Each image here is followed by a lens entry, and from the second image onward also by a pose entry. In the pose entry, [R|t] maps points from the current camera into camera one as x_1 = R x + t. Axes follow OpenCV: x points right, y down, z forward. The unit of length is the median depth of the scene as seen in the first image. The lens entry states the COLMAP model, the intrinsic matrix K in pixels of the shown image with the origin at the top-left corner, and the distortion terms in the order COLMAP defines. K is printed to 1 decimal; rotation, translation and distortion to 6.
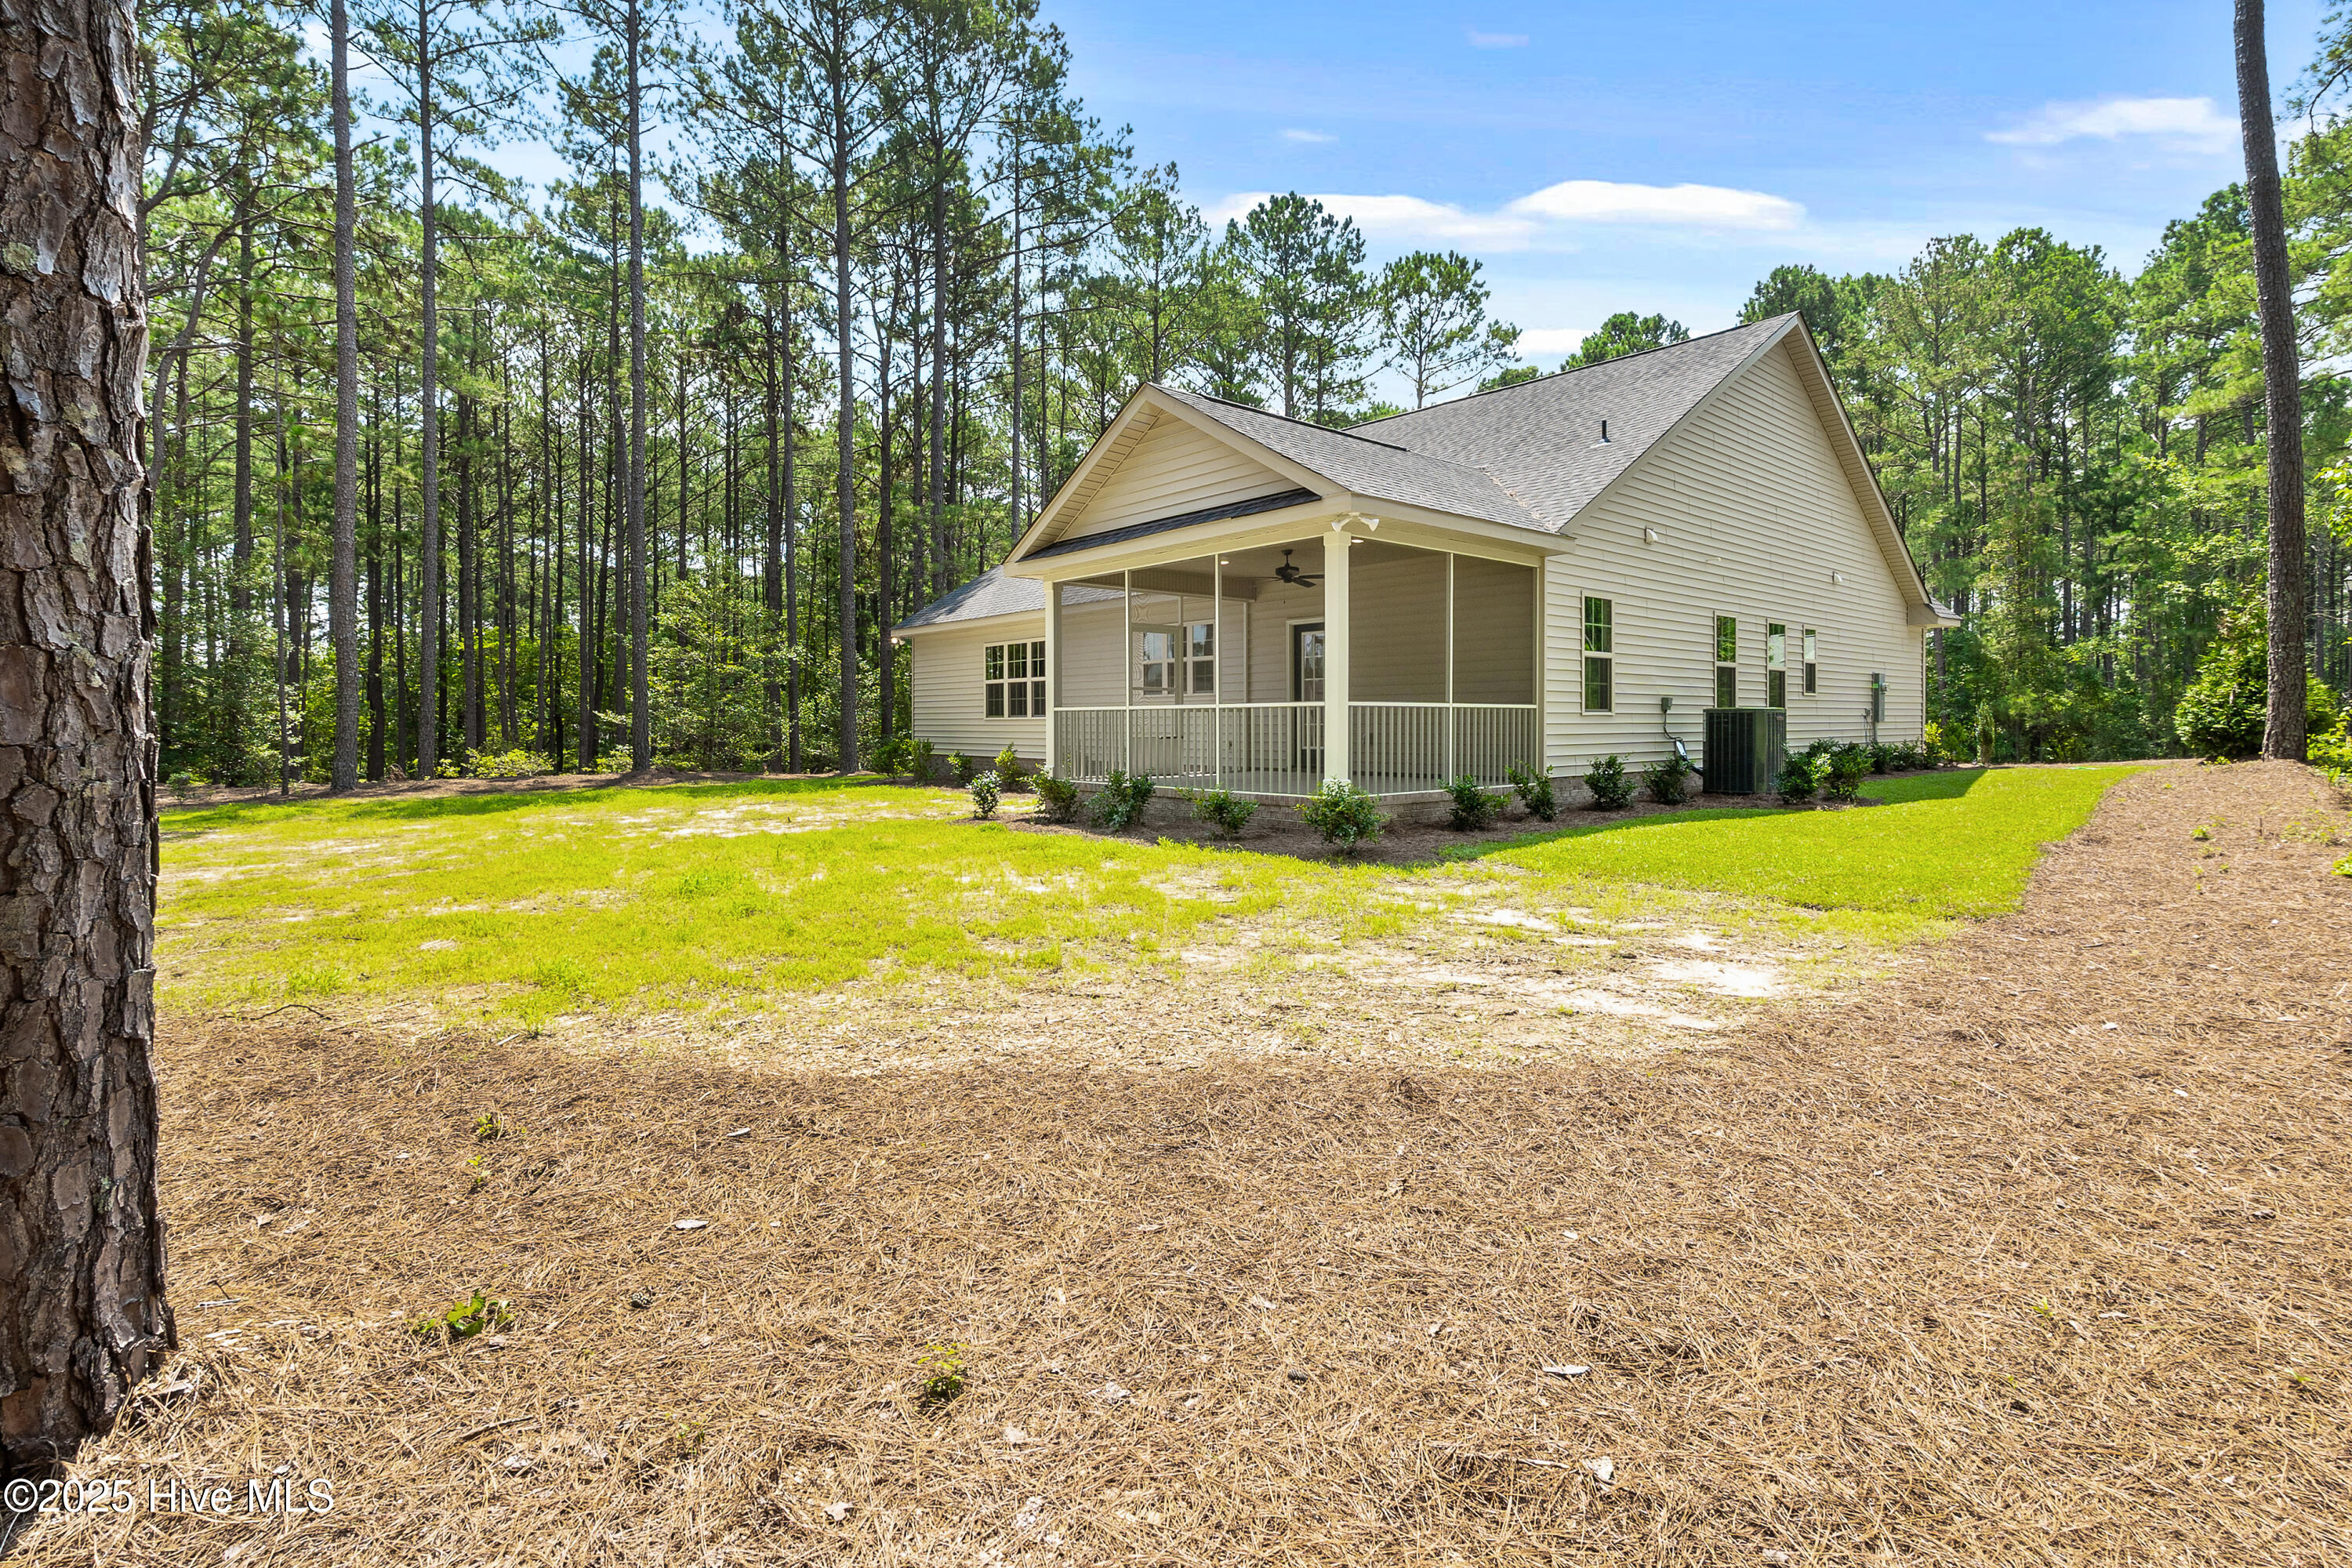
lens RADIAL K [[1089.5, 0, 1168.8], [0, 1089.5, 744.8], [0, 0, 1]] dist [0.002578, 0.000552]
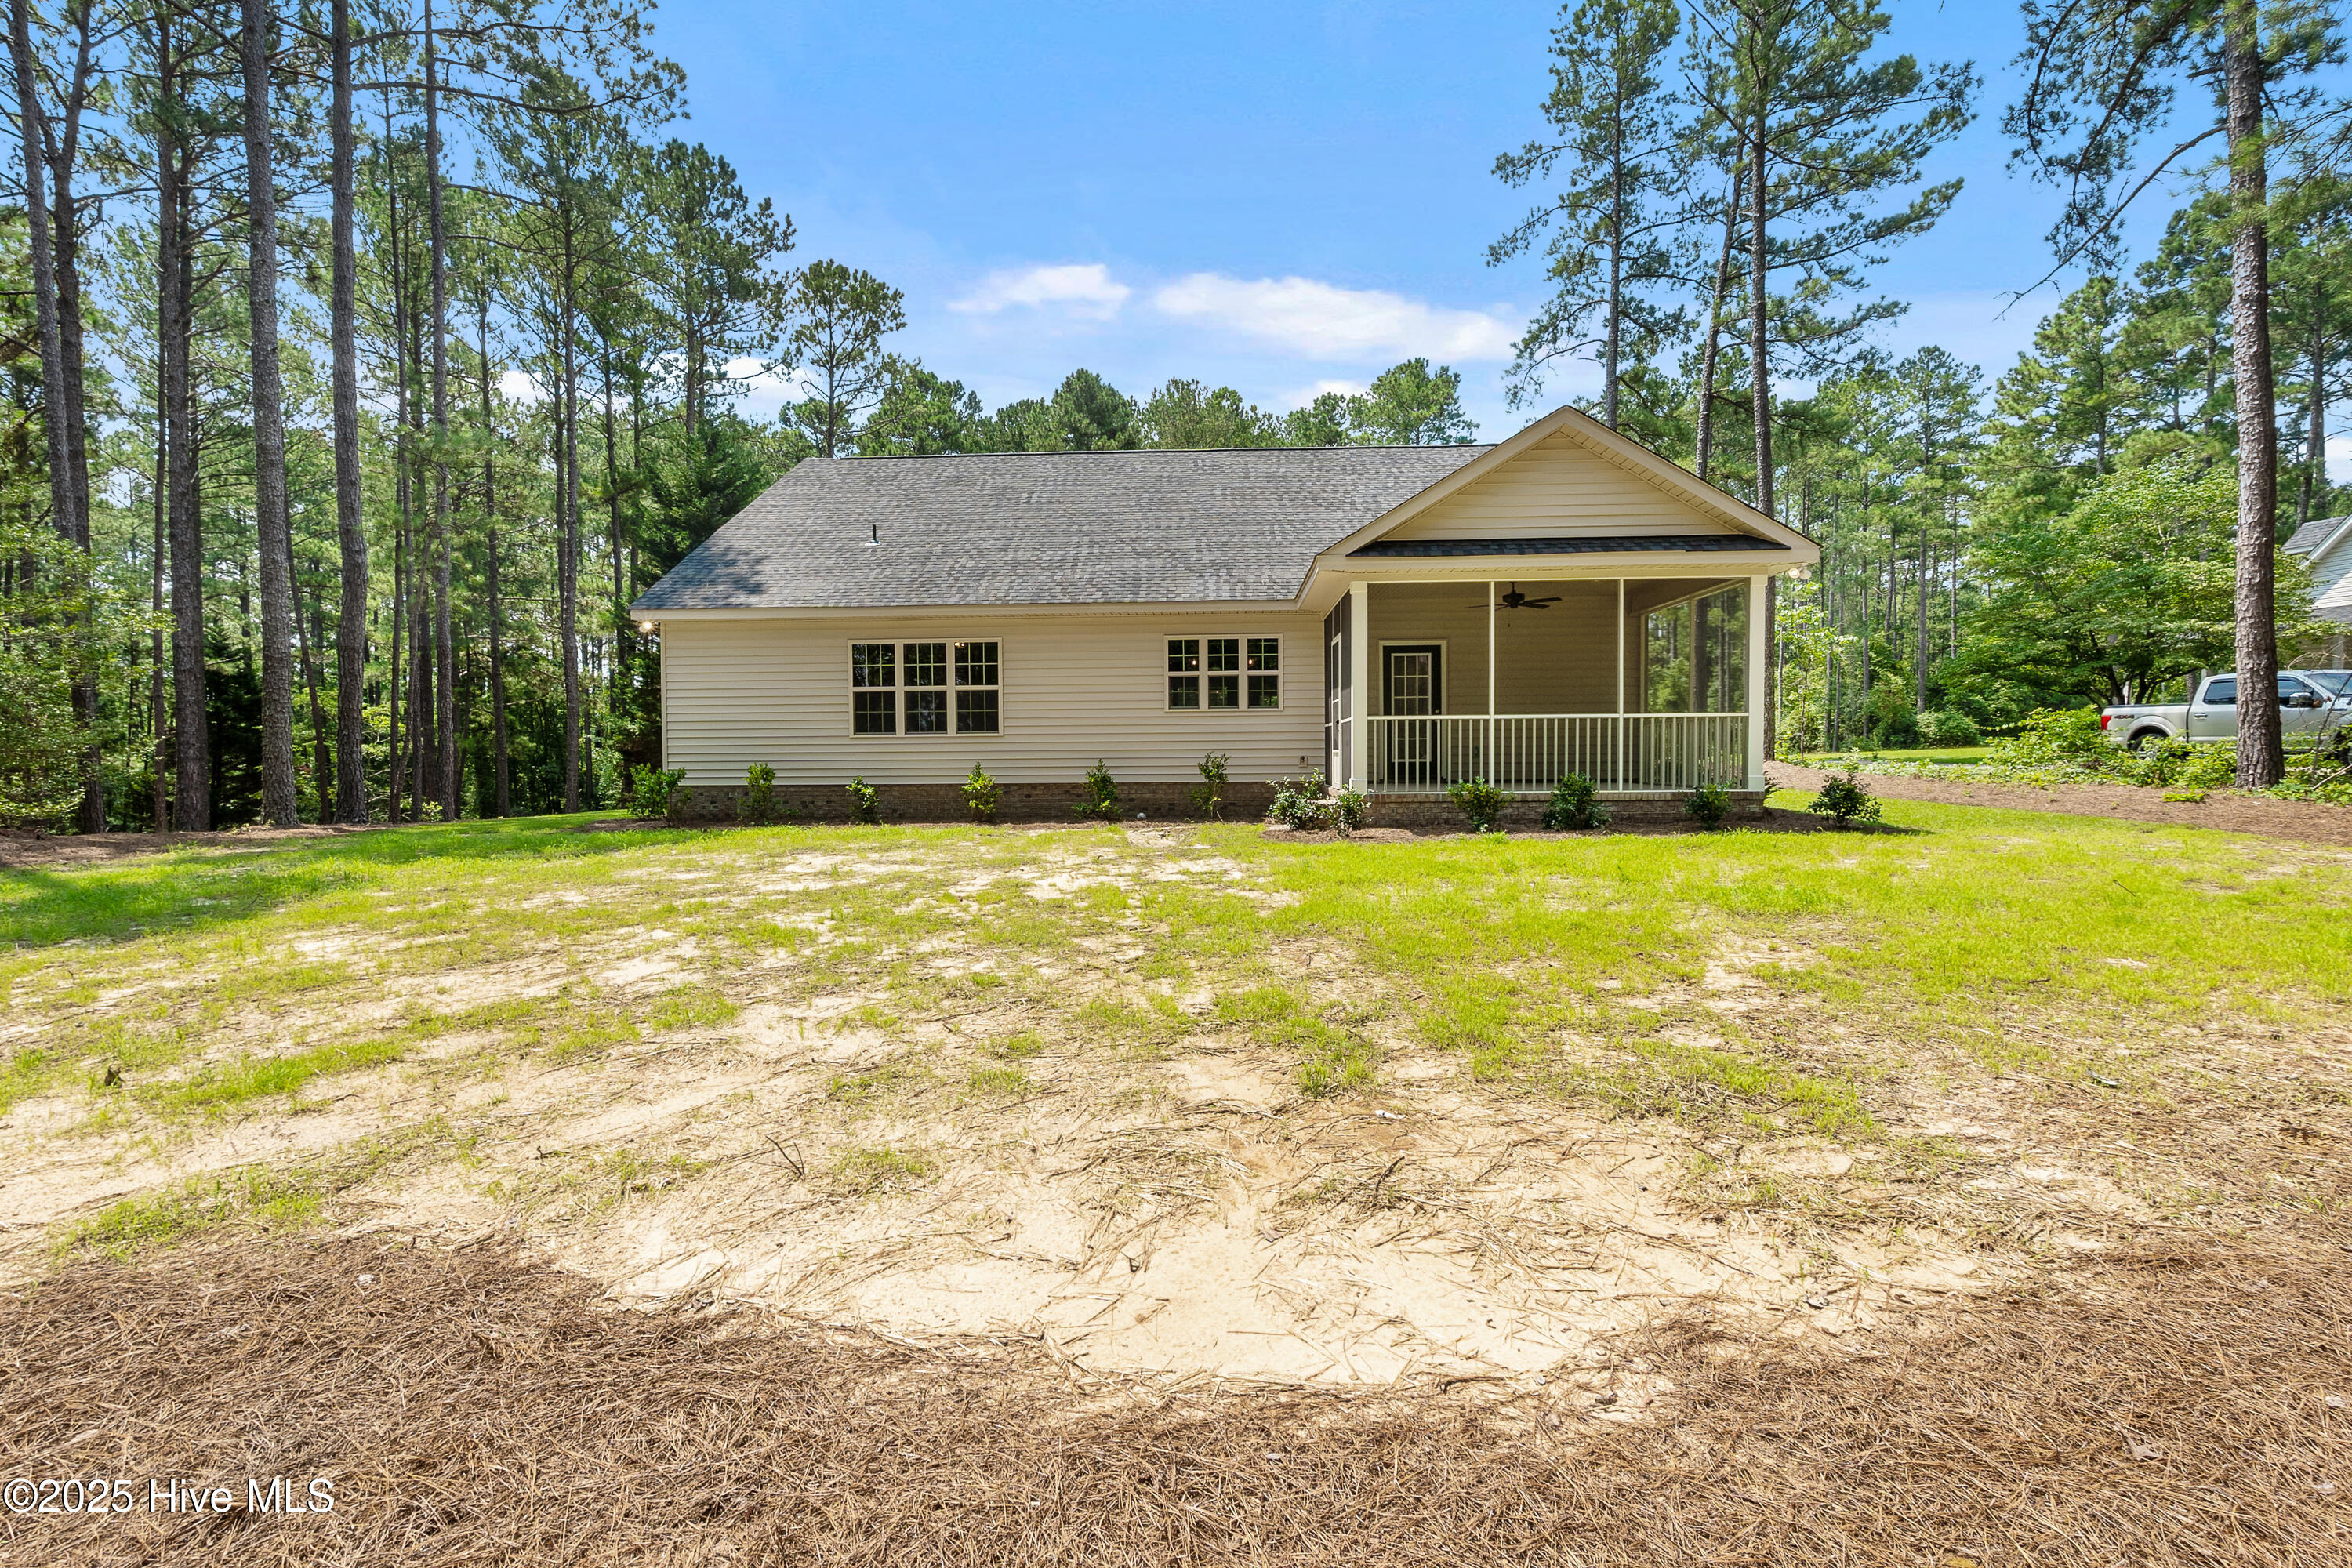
lens RADIAL K [[1056.6, 0, 1176.0], [0, 1056.6, 784.0], [0, 0, 1]] dist [-0.000084, -0.000261]
pose [[0.714541, -0.022795, 0.699222, -0.532952], [0.017344, 0.999739, 0.014868, 0.003778], [-0.699378, 0.001504, 0.714750, 0.287846]]
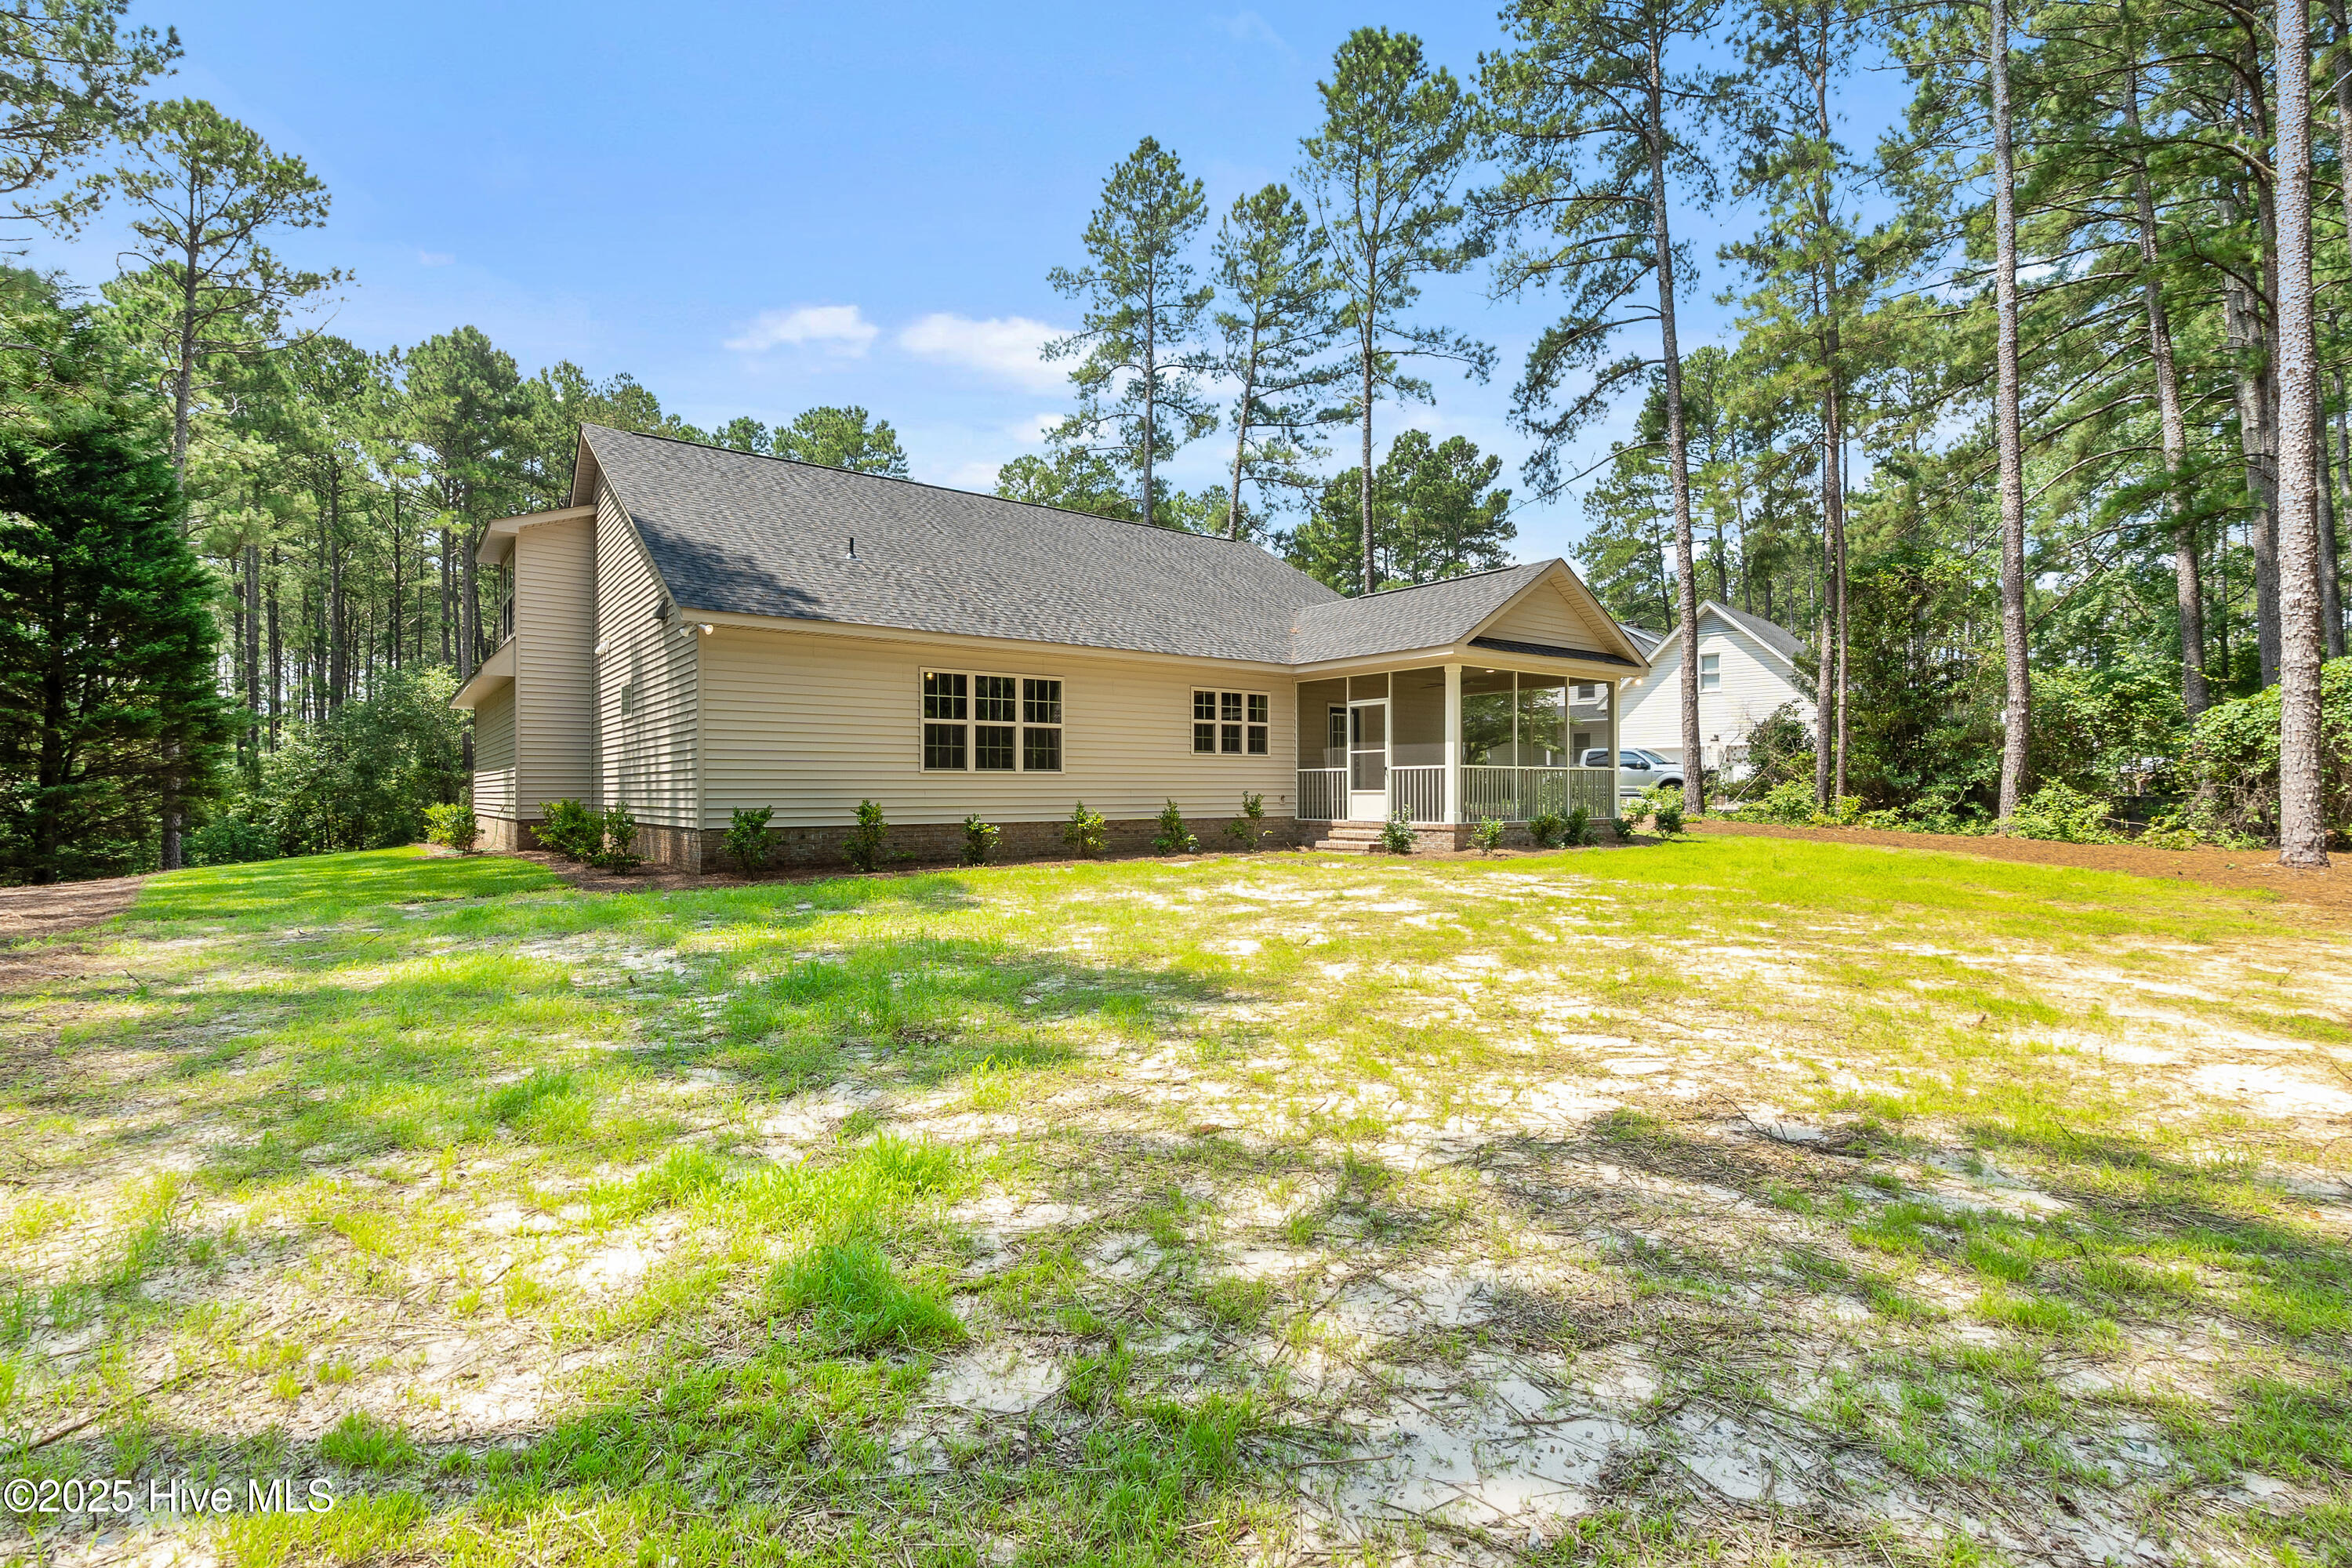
lens RADIAL K [[1056.6, 0, 1176.0], [0, 1056.6, 784.0], [0, 0, 1]] dist [-0.000084, -0.000261]
pose [[0.121247, 0.012448, 0.992544, -0.839055], [0.019924, 0.999689, -0.014971, -0.001348], [-0.992422, 0.021590, 0.120962, 0.741756]]
